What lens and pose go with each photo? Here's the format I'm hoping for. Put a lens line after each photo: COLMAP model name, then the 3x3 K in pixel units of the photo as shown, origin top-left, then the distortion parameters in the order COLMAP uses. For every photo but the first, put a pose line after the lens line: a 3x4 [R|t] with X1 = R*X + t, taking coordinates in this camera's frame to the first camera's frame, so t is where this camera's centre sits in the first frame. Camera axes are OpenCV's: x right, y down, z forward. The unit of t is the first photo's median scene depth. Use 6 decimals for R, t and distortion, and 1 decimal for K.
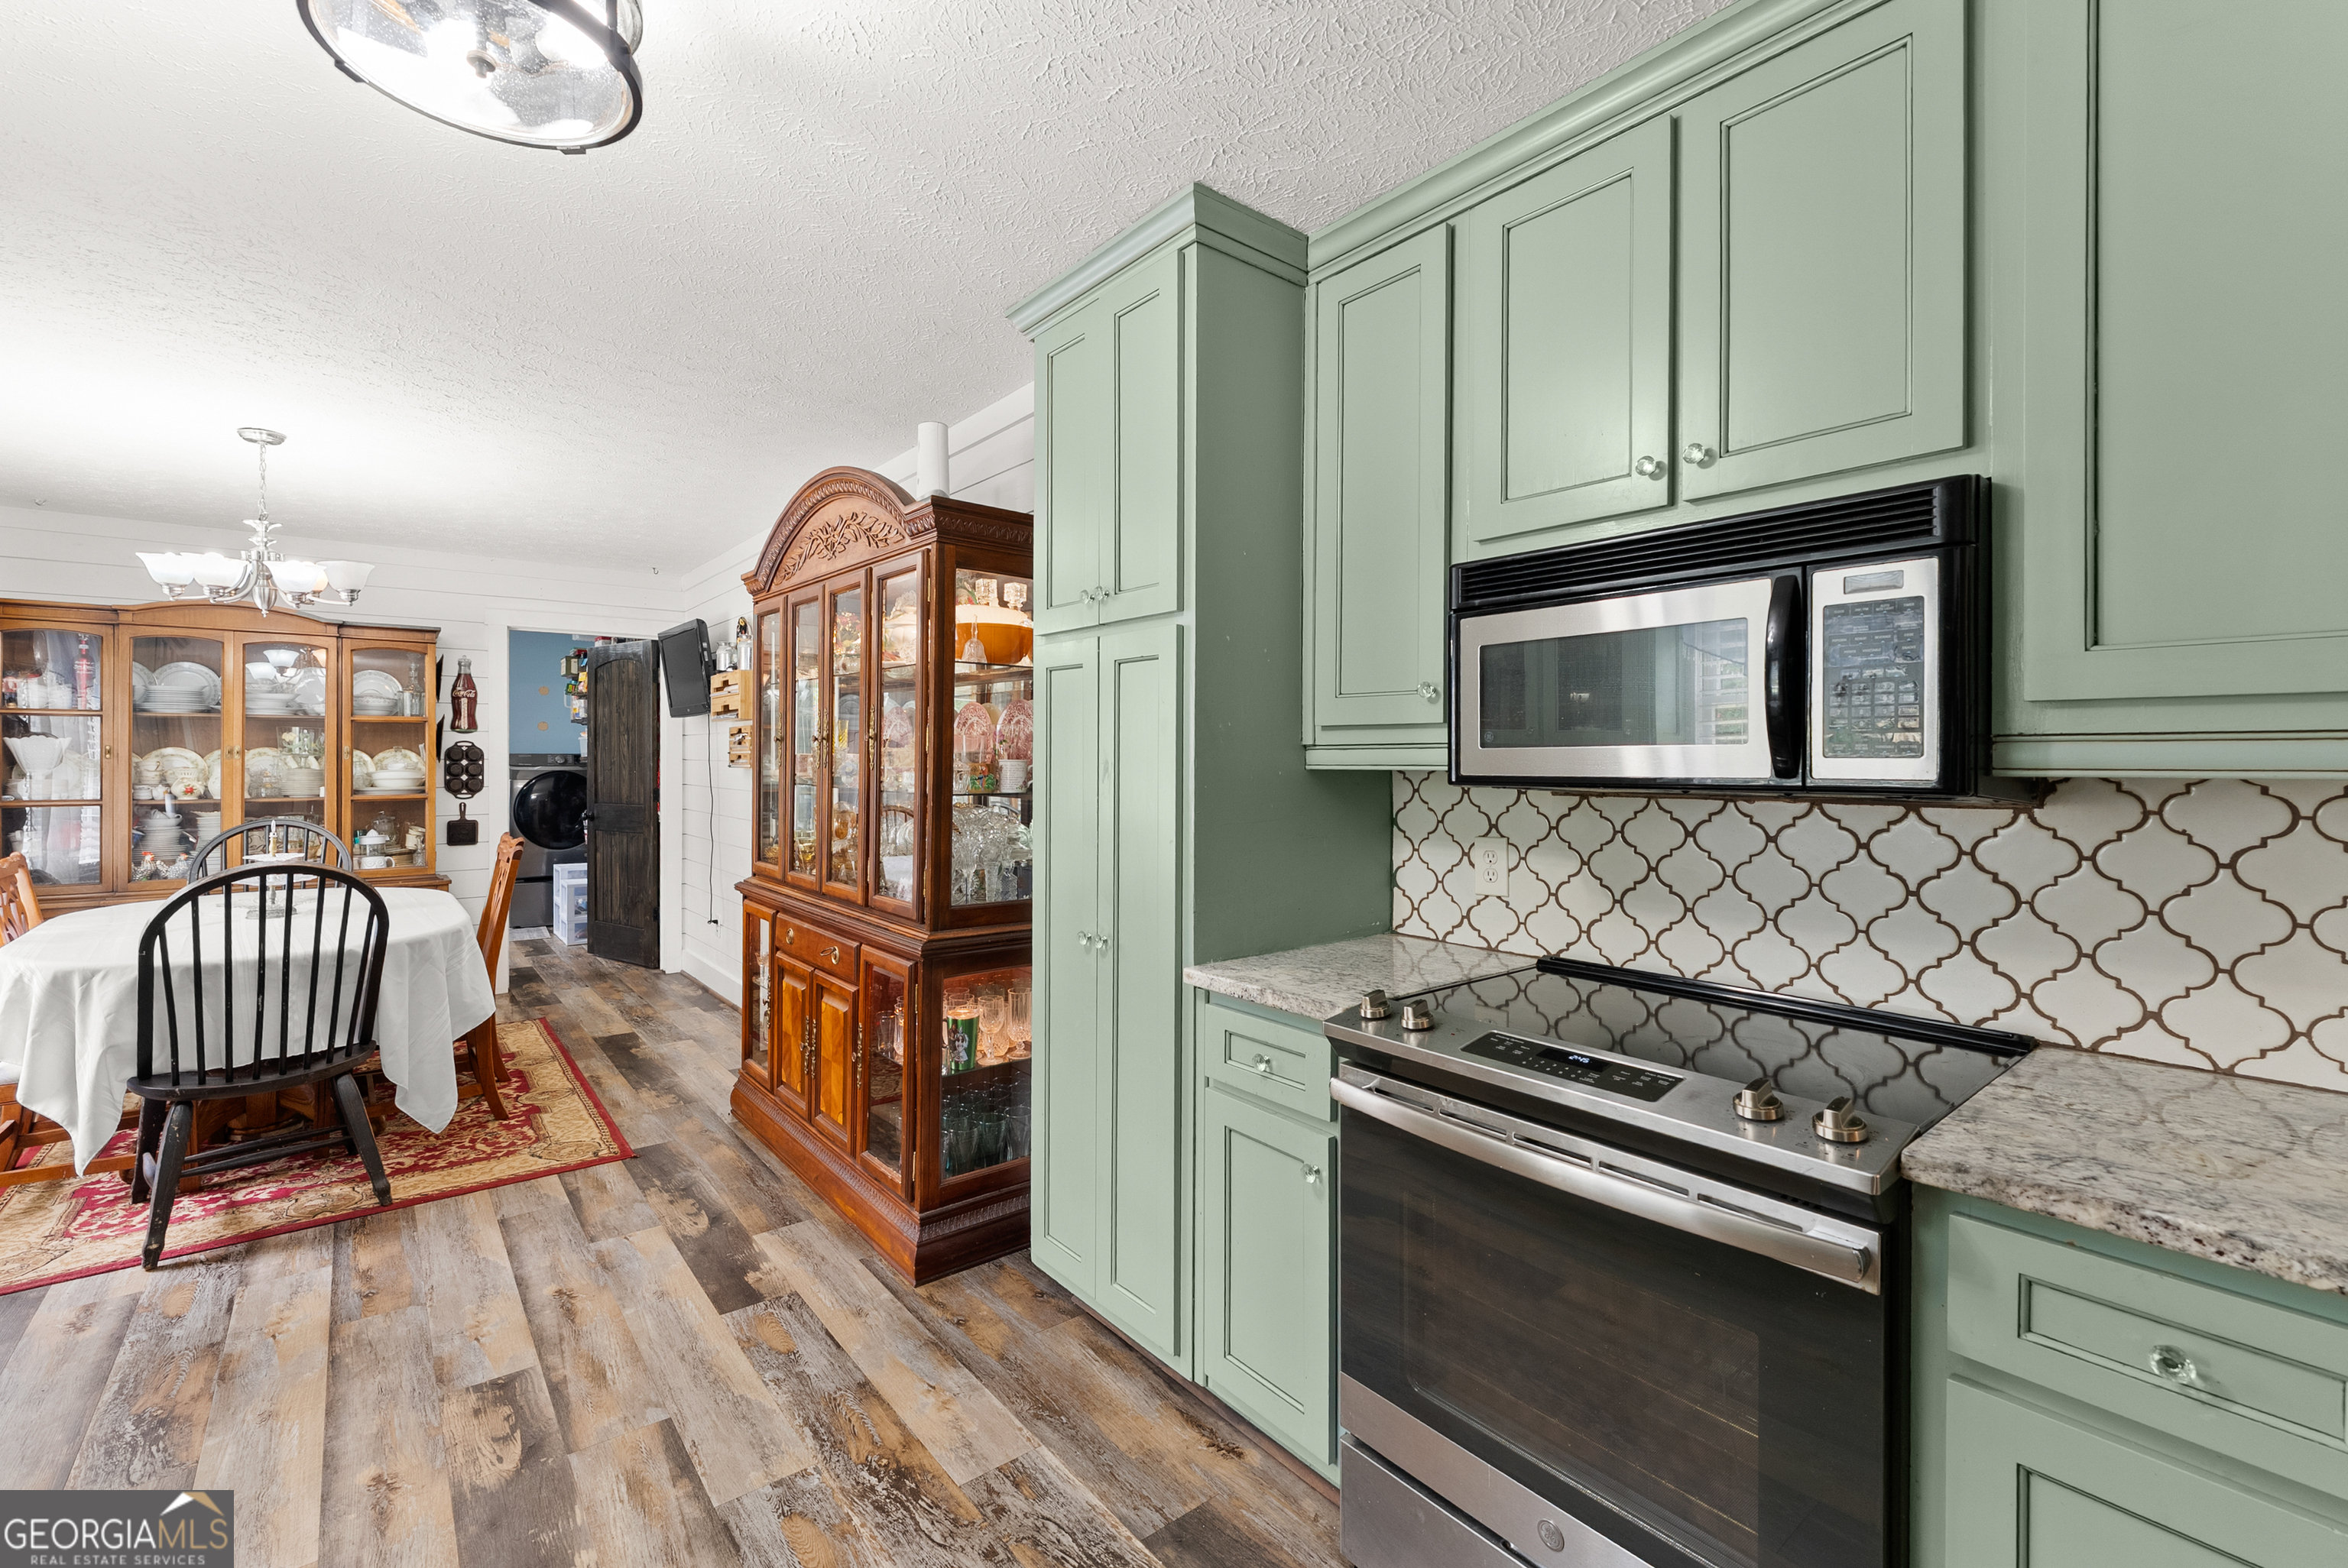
lens RADIAL K [[1001.0, 0, 1145.3], [0, 1001.0, 760.2], [0, 0, 1]] dist [-0.001543, -0.000300]
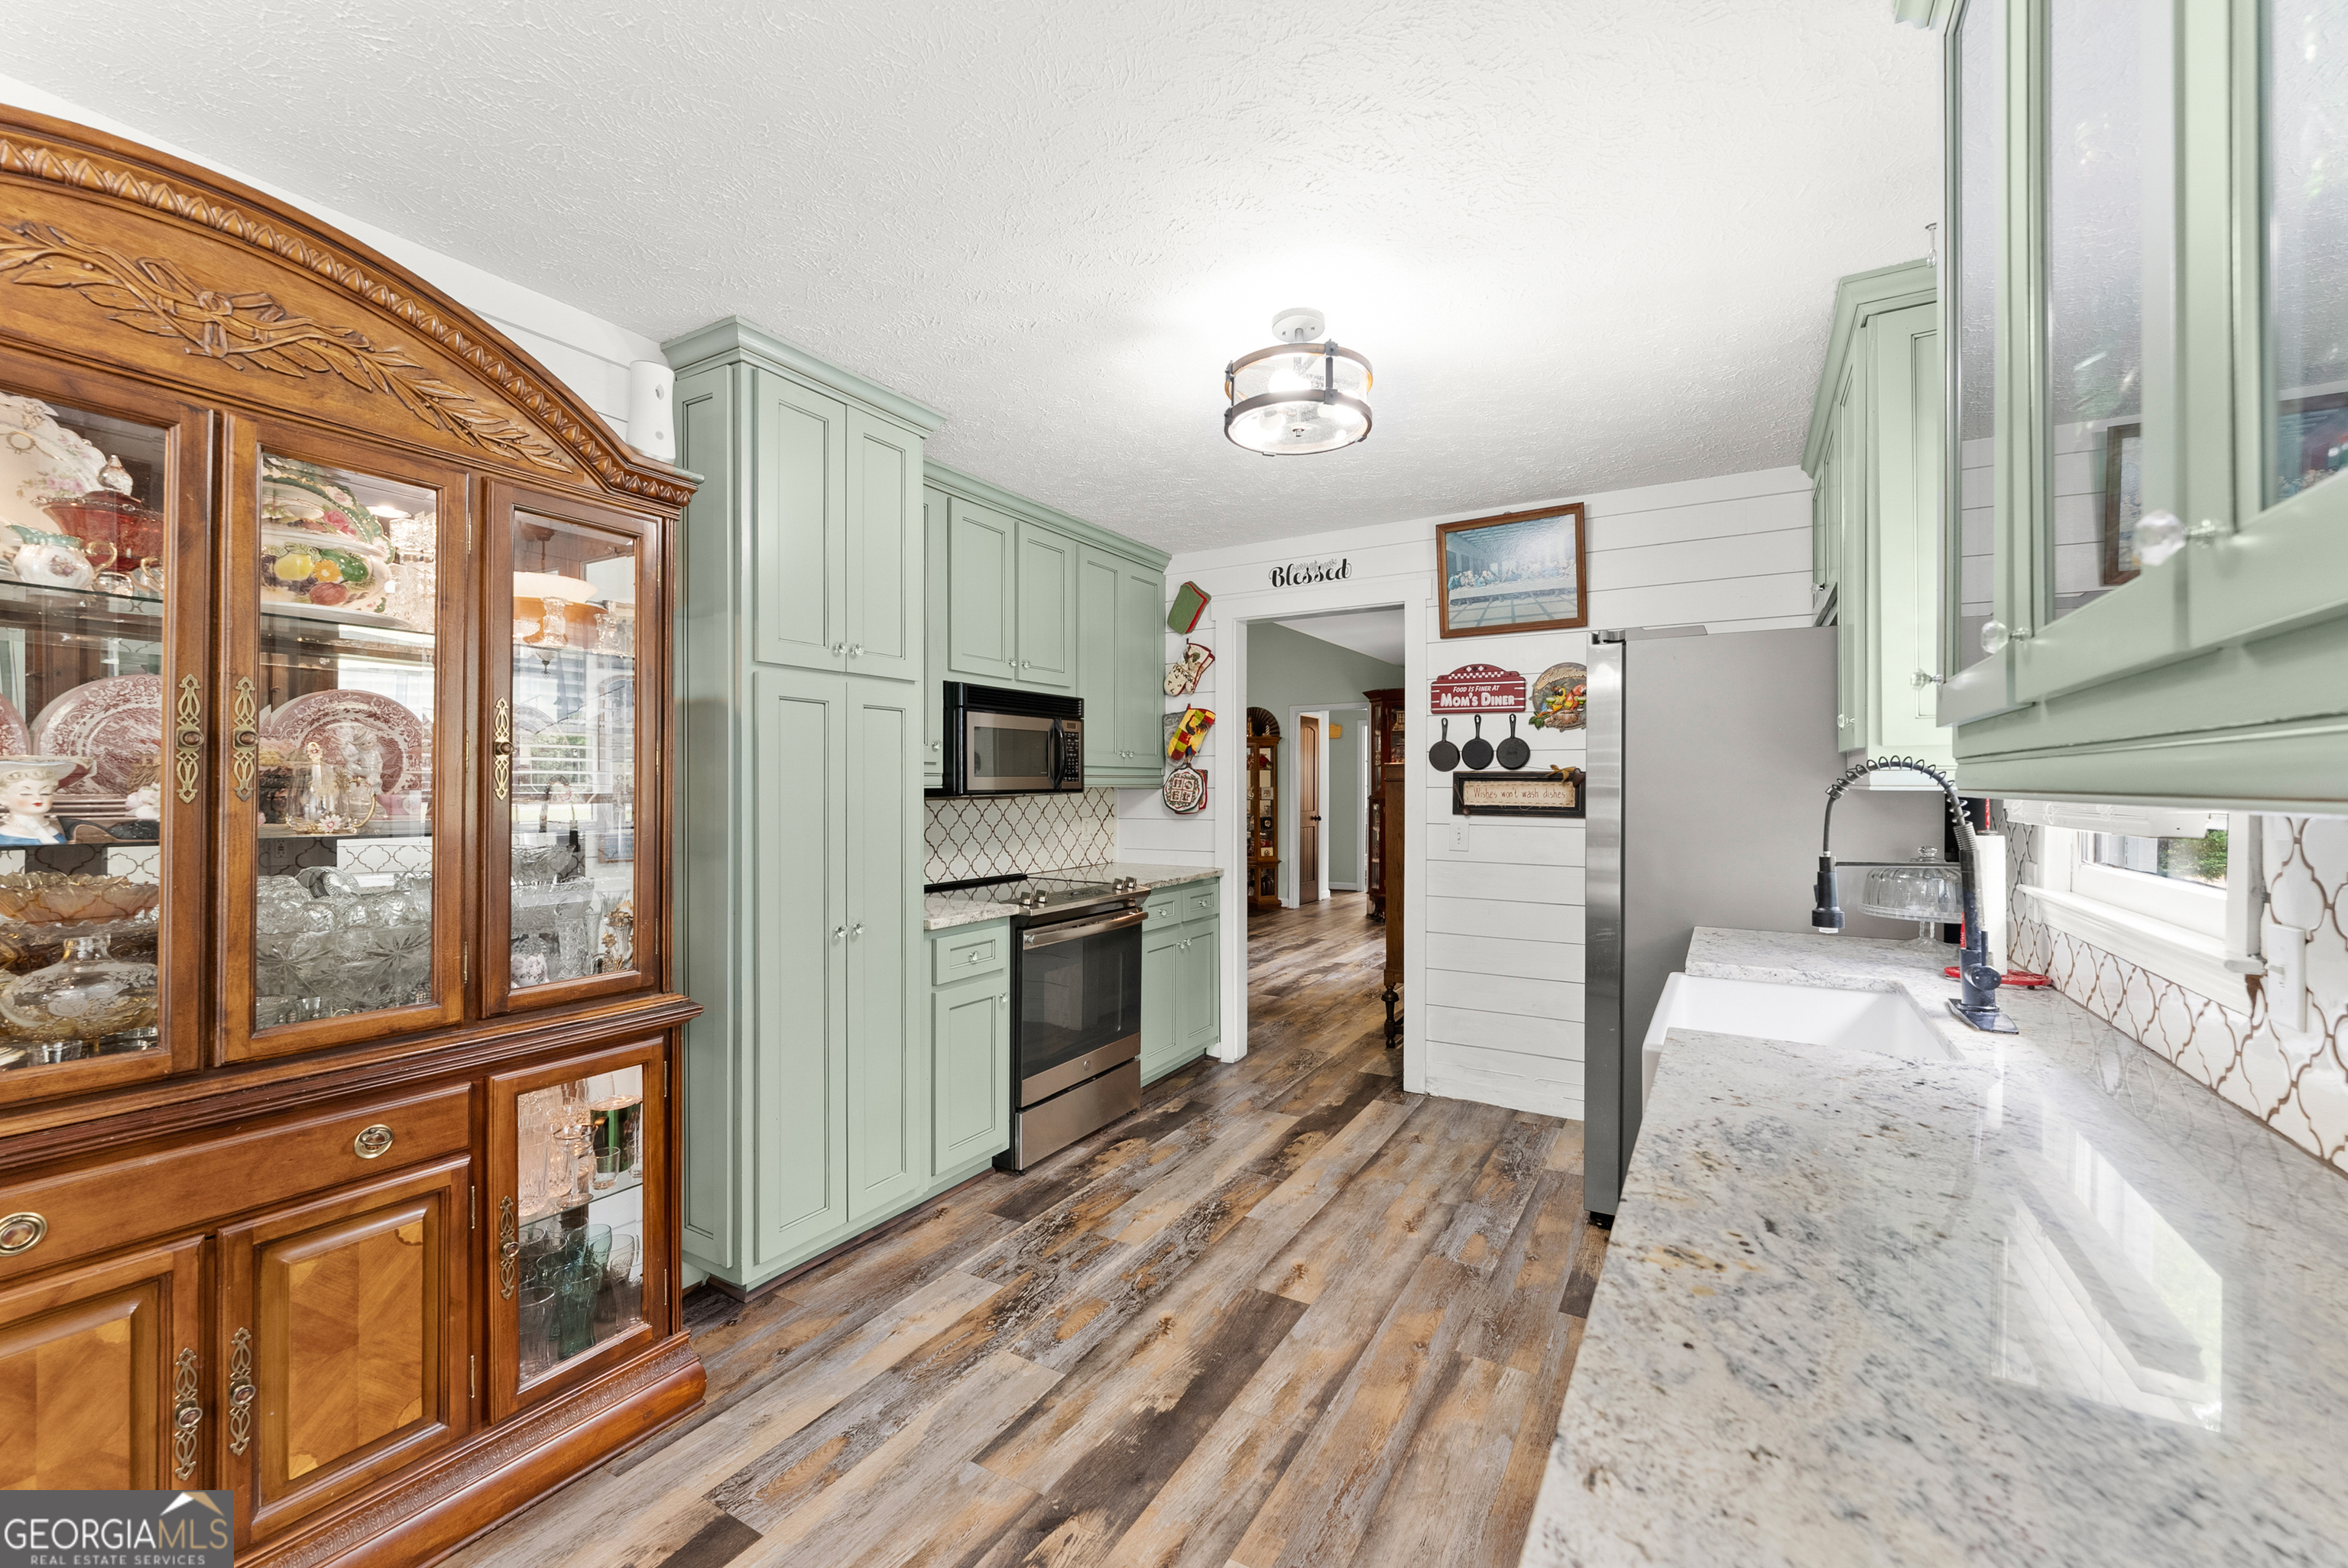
lens RADIAL K [[946.2, 0, 1174.0], [0, 946.2, 784.0], [0, 0, 1]] dist [-0.003141, 0.000111]
pose [[-0.362496, -0.006431, 0.931963, -0.927660], [-0.004987, 0.999975, 0.004960, -0.005499], [-0.931972, -0.002849, -0.362519, 0.761844]]
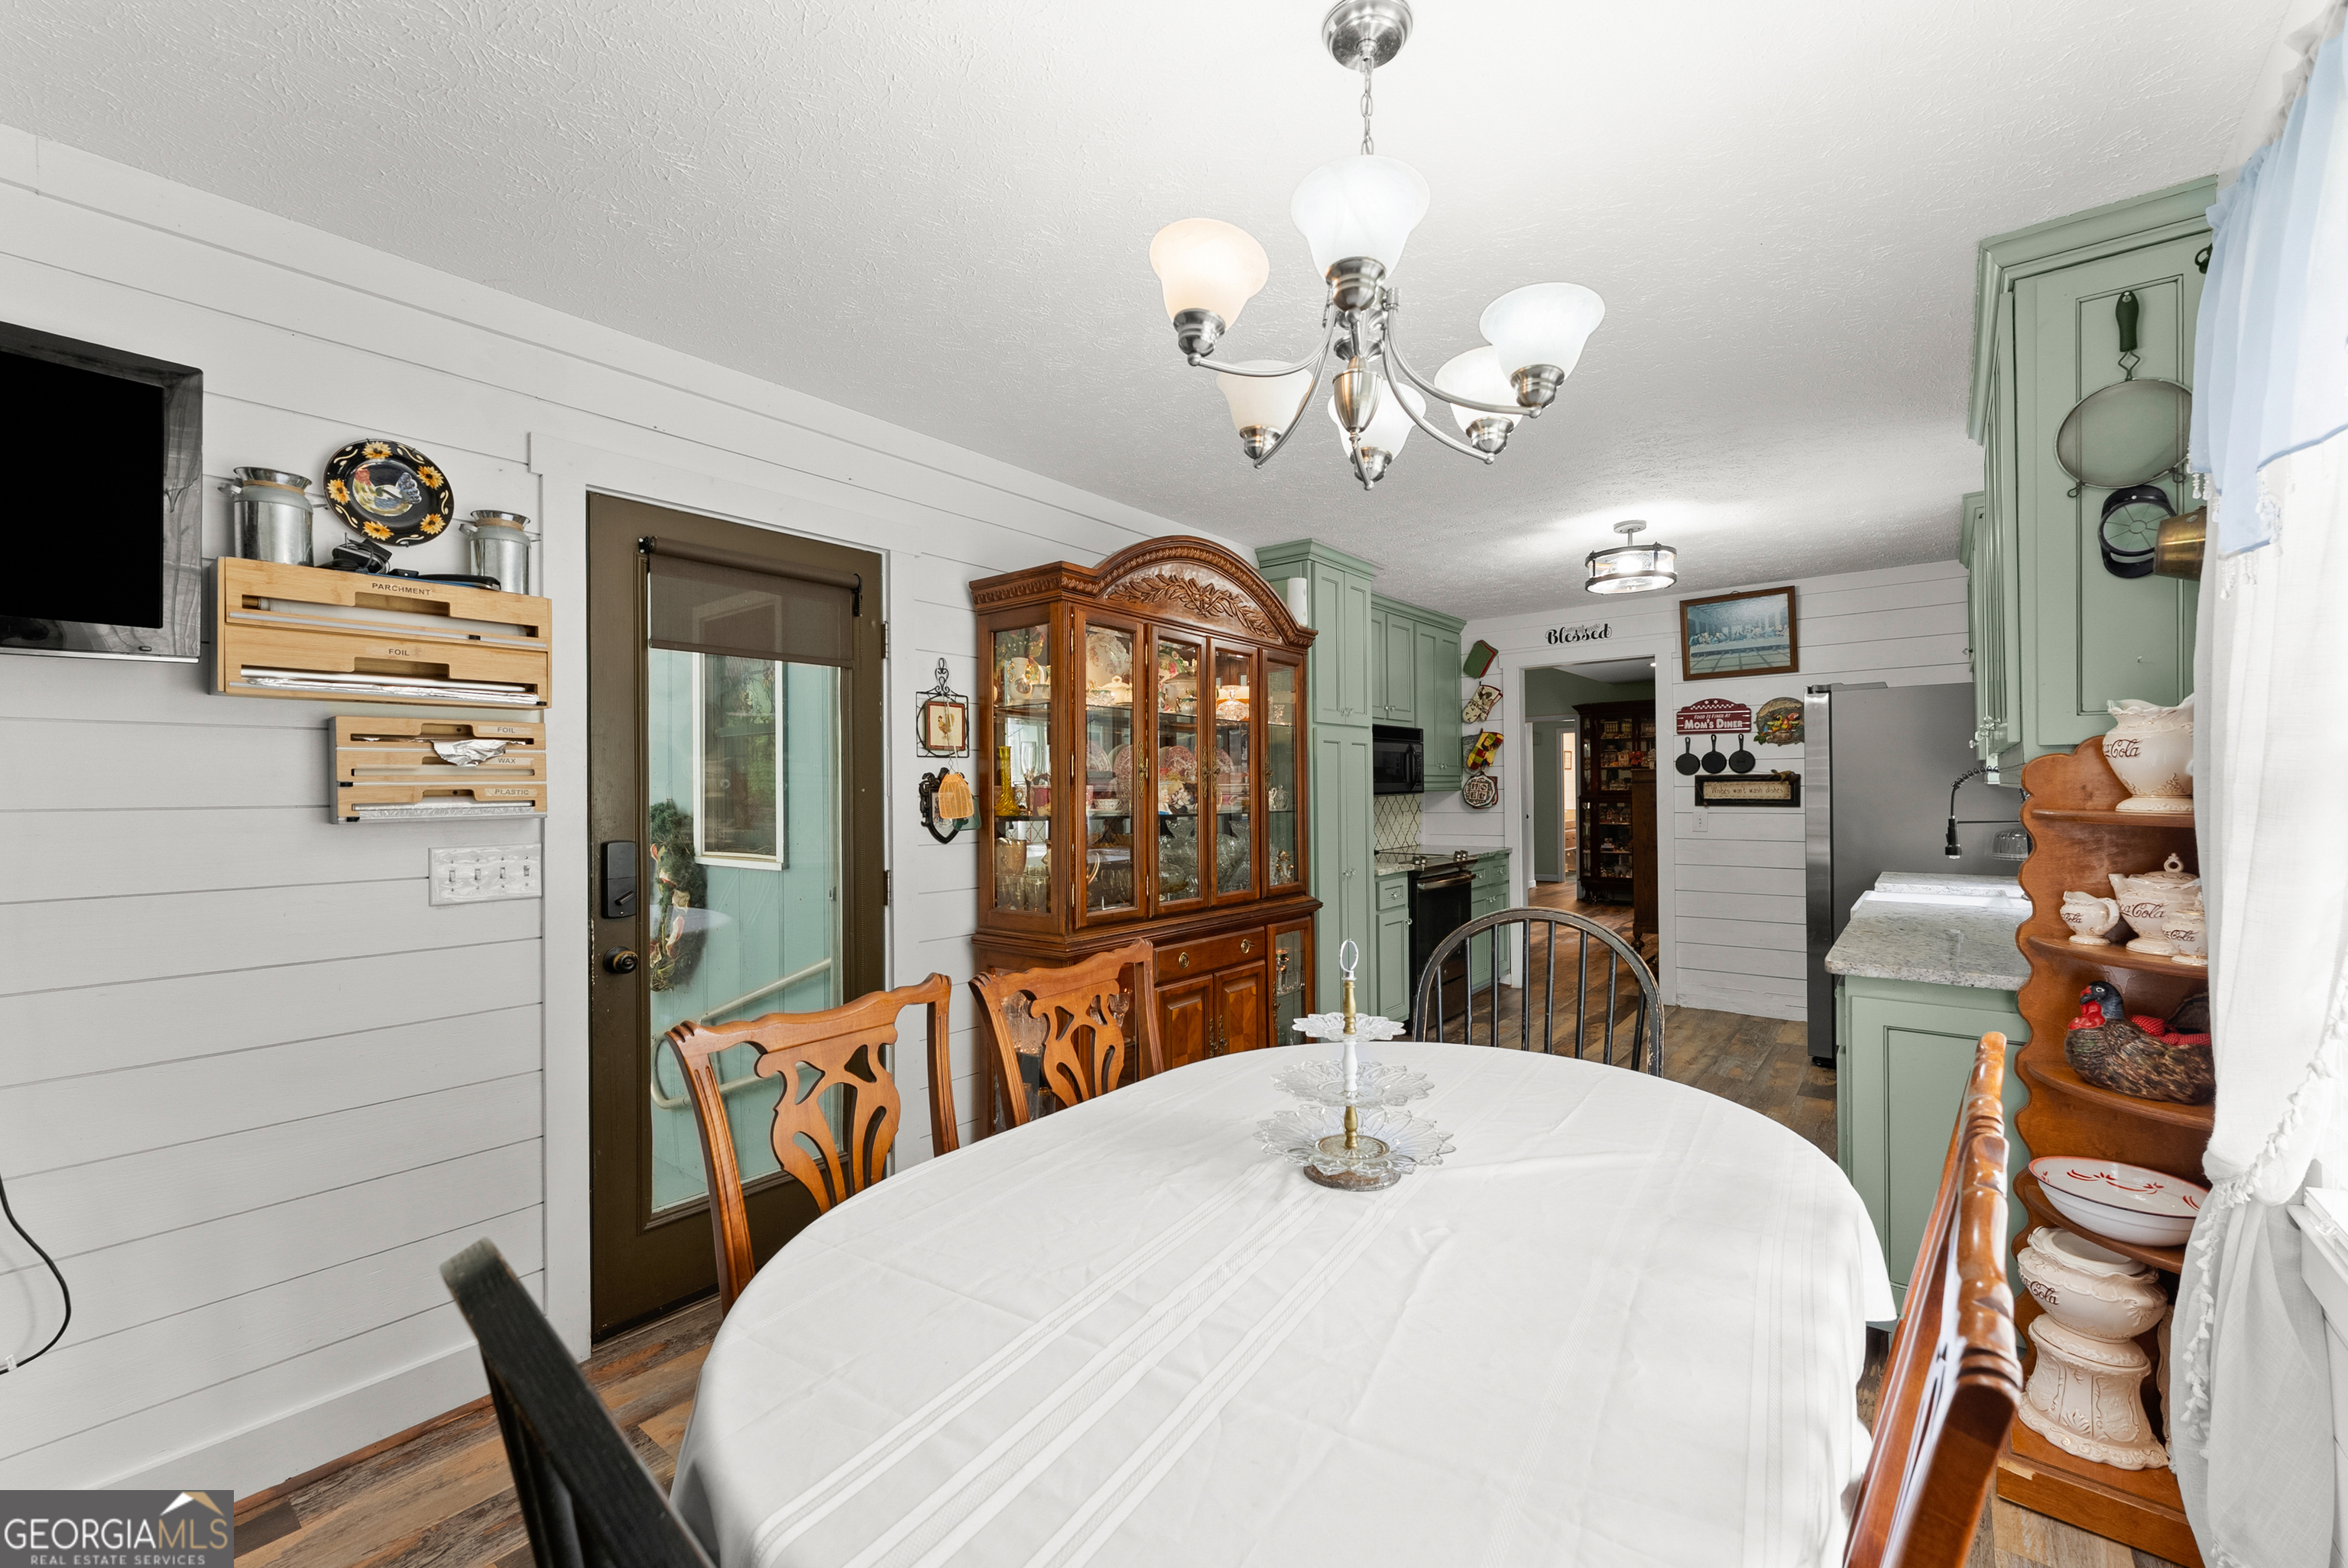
lens RADIAL K [[946.2, 0, 1174.0], [0, 946.2, 784.0], [0, 0, 1]] dist [-0.003141, 0.000111]
pose [[-0.219859, 0.002910, 0.975527, -1.411227], [0.008161, 0.999966, -0.001143, -0.007205], [-0.975497, 0.007710, -0.219876, 1.312162]]
